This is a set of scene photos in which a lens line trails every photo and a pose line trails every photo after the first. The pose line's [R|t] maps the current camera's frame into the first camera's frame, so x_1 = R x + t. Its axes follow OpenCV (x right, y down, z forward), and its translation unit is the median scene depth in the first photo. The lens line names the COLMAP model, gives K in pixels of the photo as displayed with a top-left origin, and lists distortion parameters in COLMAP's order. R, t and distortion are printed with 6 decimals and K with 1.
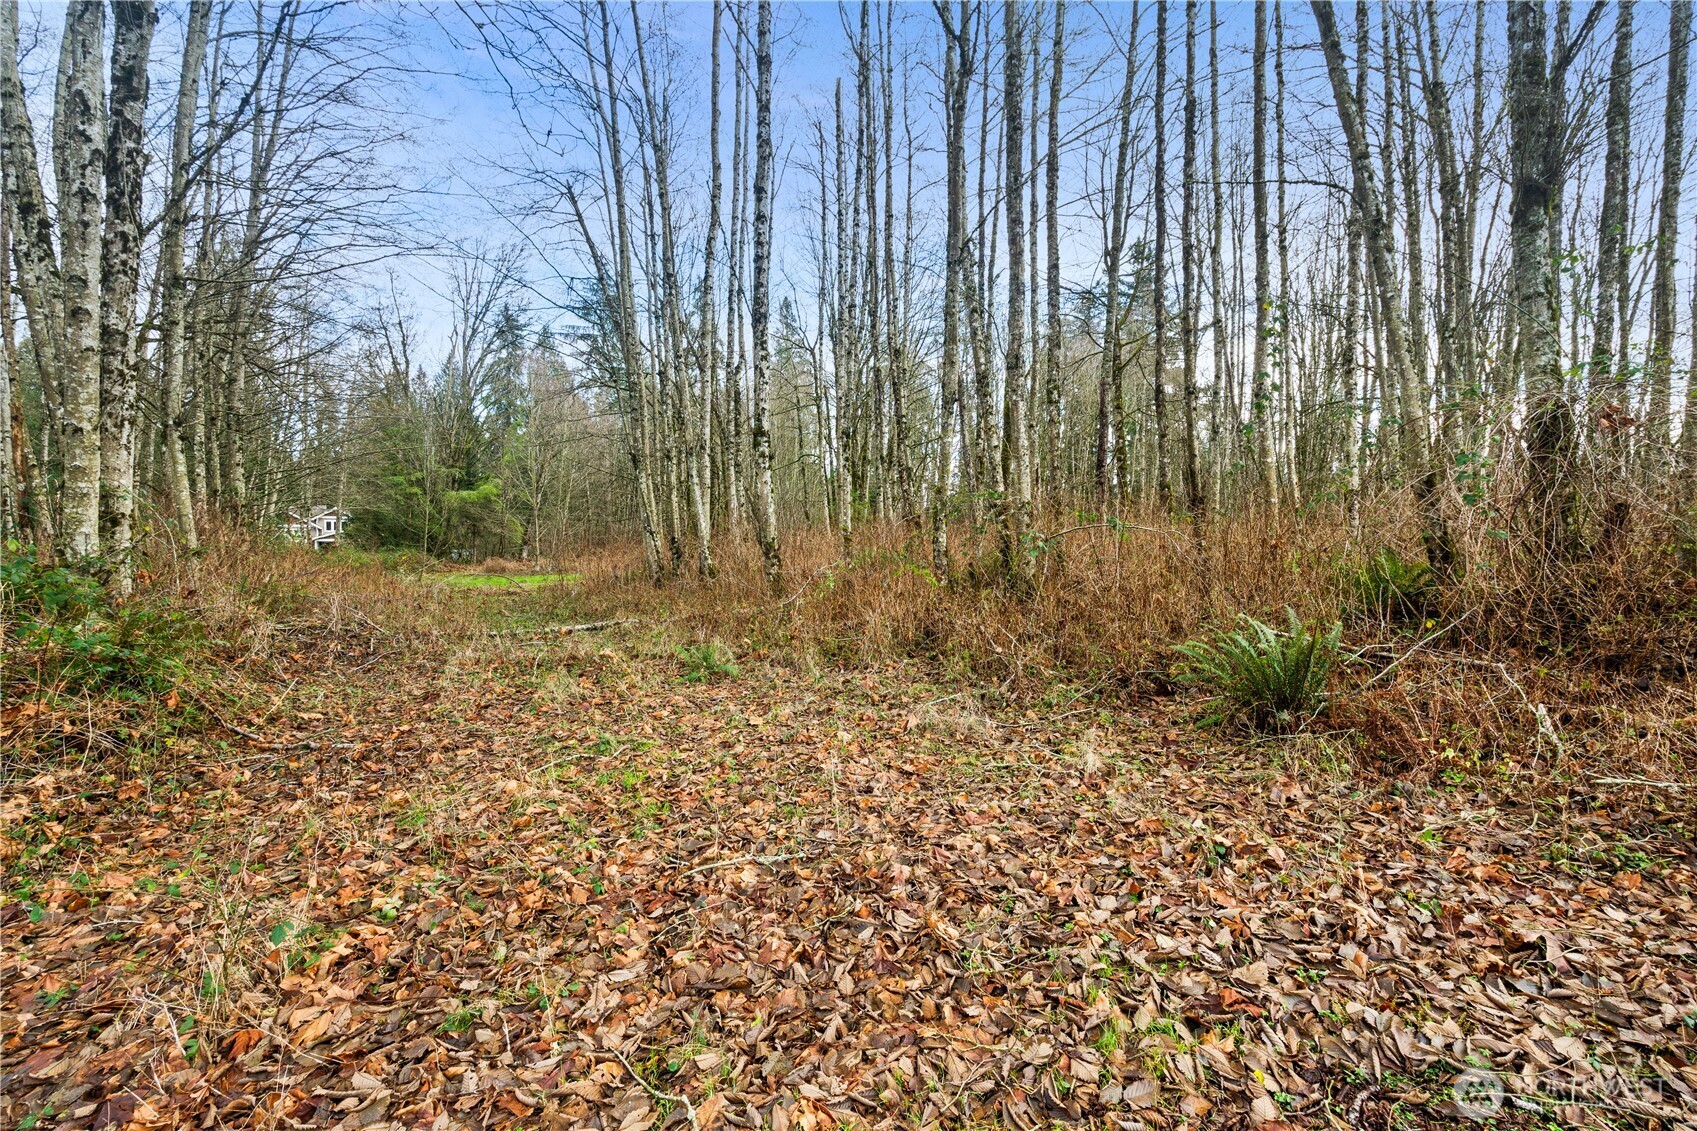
lens RADIAL K [[775.2, 0, 854.3], [0, 775.2, 564.1], [0, 0, 1]] dist [-0.007287, 0.000886]
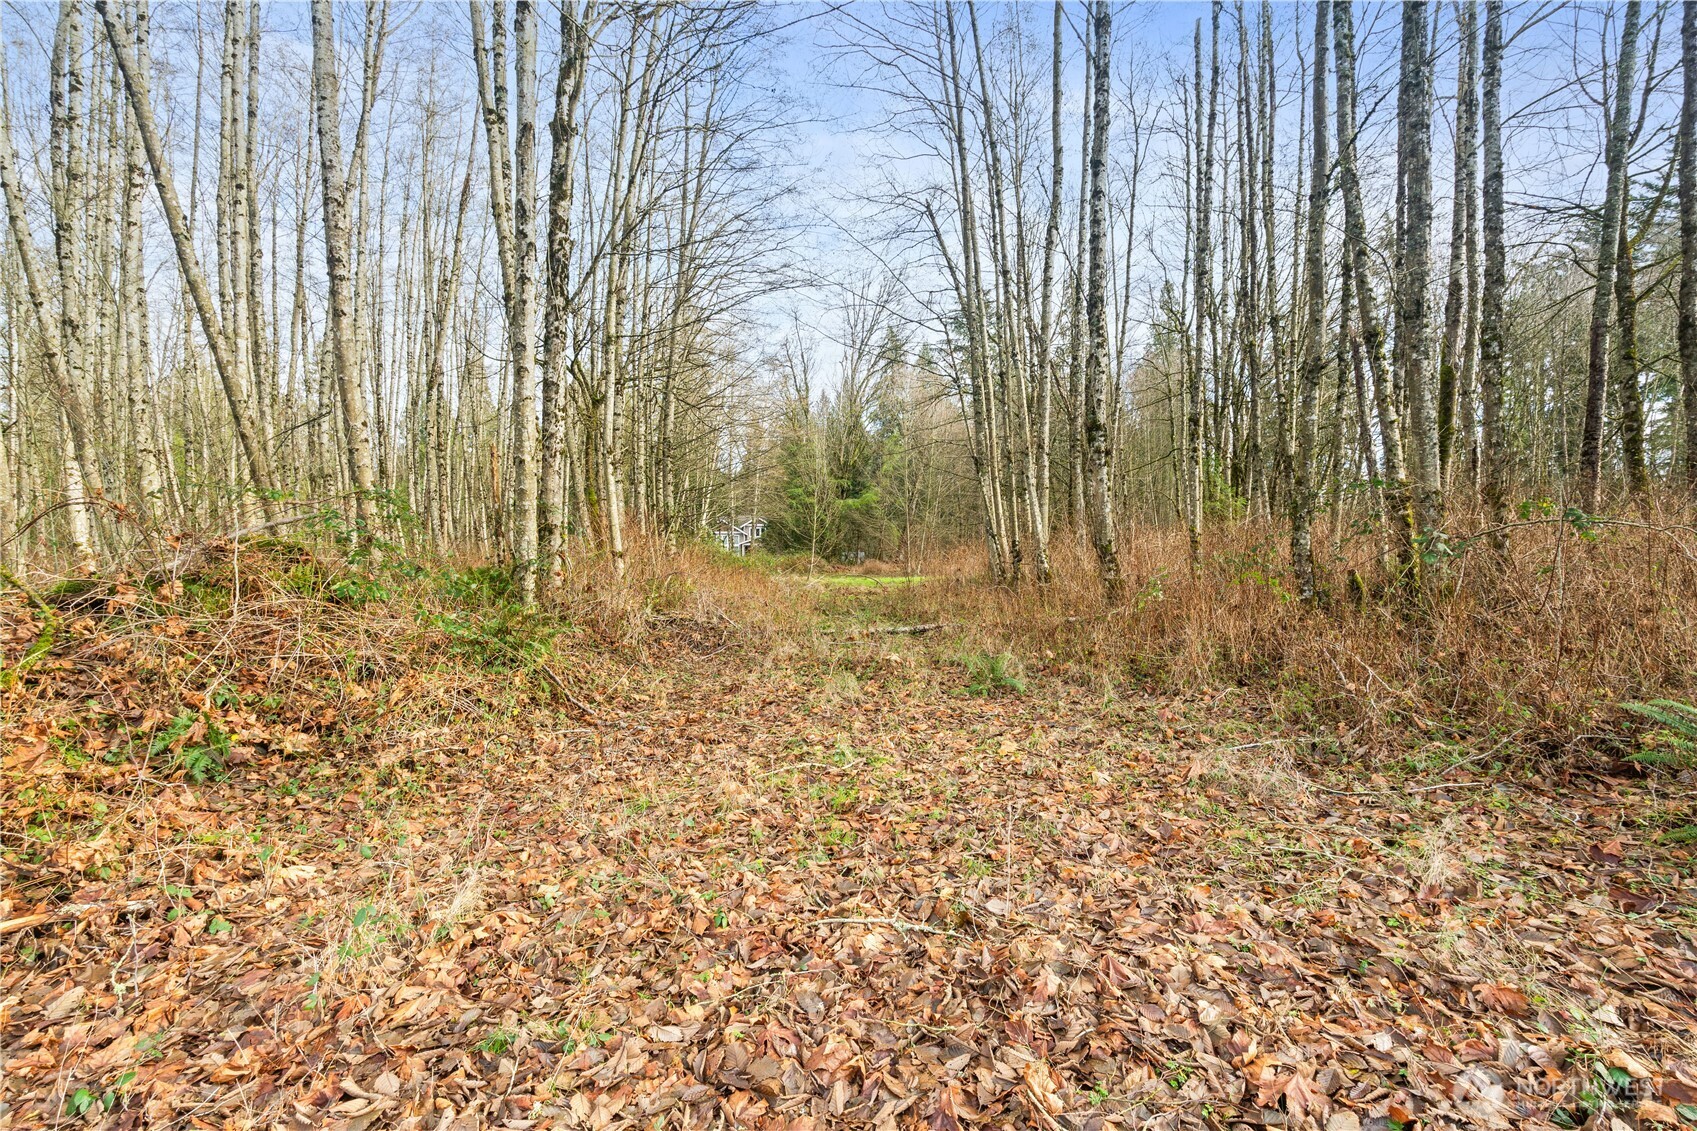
lens RADIAL K [[775.2, 0, 856.8], [0, 775.2, 565.9], [0, 0, 1]] dist [-0.007287, 0.000886]
pose [[0.889969, 0.008490, -0.455942, 0.082458], [-0.008874, 0.999960, 0.001300, -0.003627], [0.455935, 0.002889, 0.890008, 0.084243]]
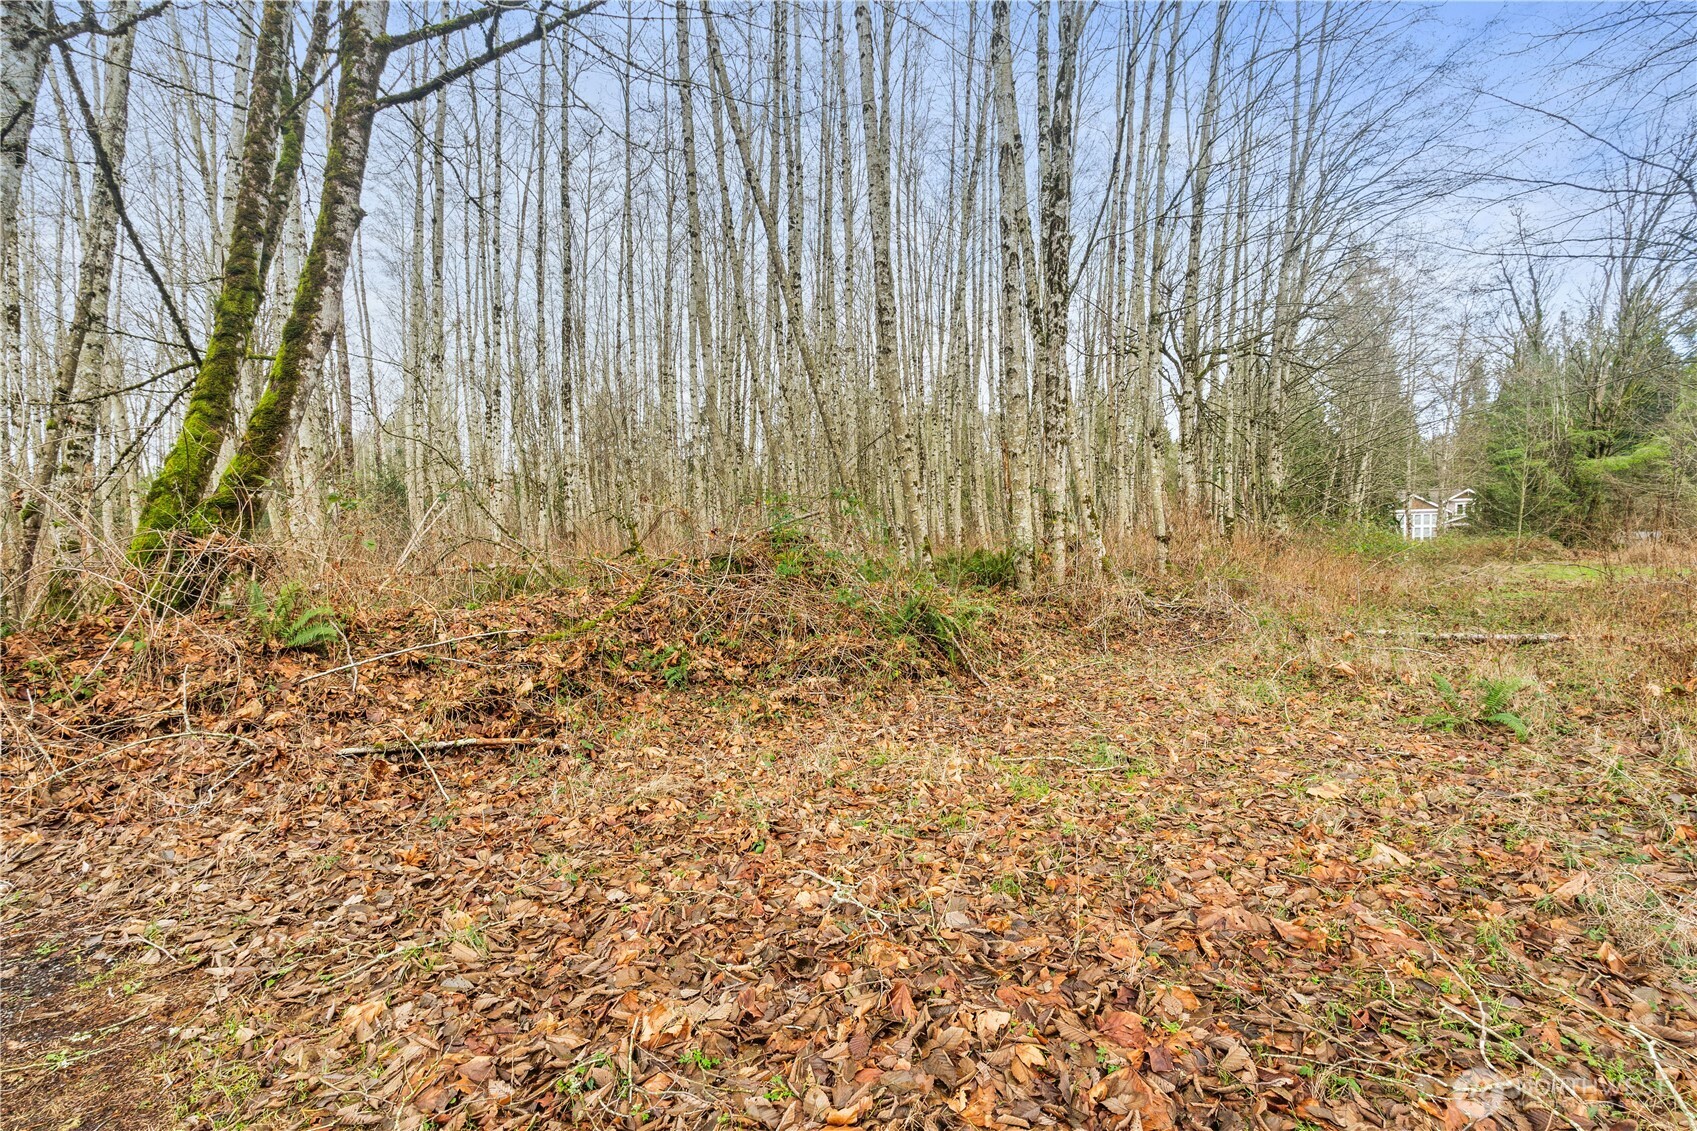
lens RADIAL K [[775.2, 0, 849.8], [0, 775.2, 563.6], [0, 0, 1]] dist [-0.007287, 0.000886]
pose [[0.270665, 0.023536, -0.962386, 0.260292], [-0.005245, 0.999722, 0.022974, -0.003815], [0.962659, -0.001171, 0.270713, 0.283535]]
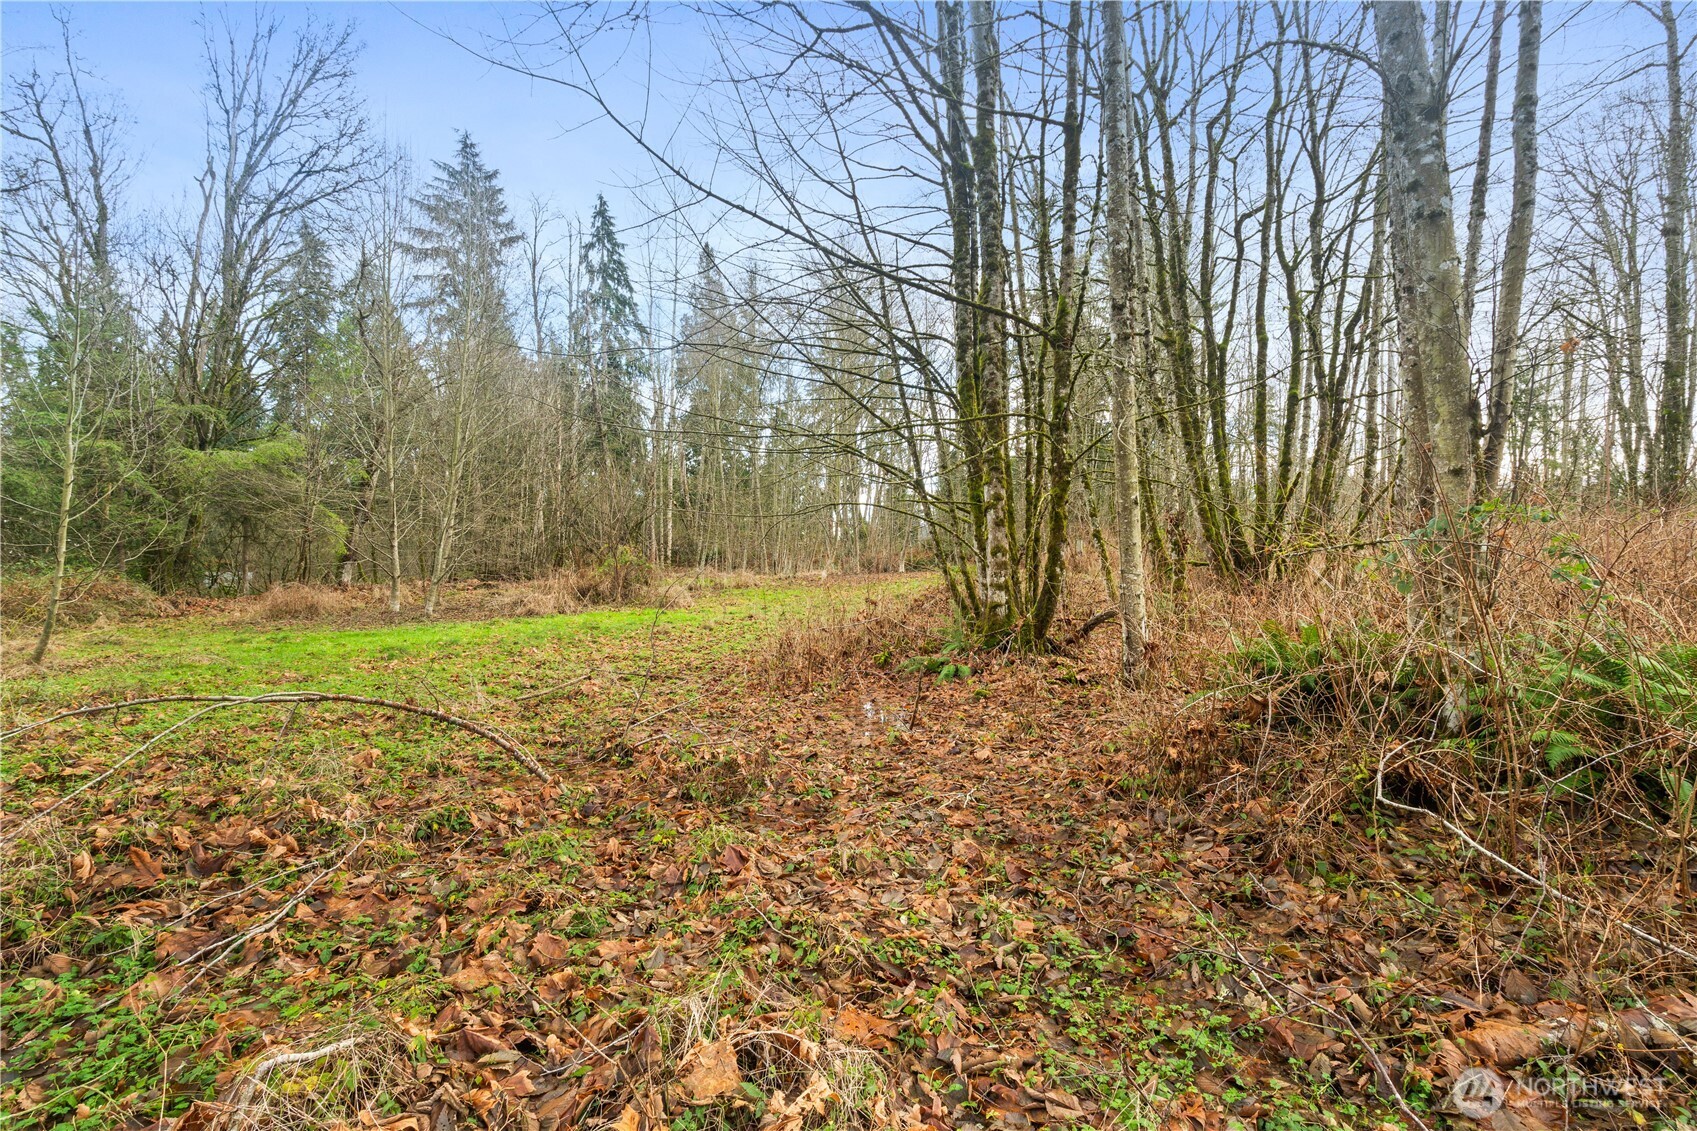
lens RADIAL K [[775.2, 0, 847.5], [0, 775.2, 567.7], [0, 0, 1]] dist [-0.007287, 0.000886]
pose [[0.979094, -0.002978, 0.203385, -1.332810], [0.007481, 0.999744, -0.021375, -0.033977], [-0.203269, 0.022450, 0.978865, 2.725975]]
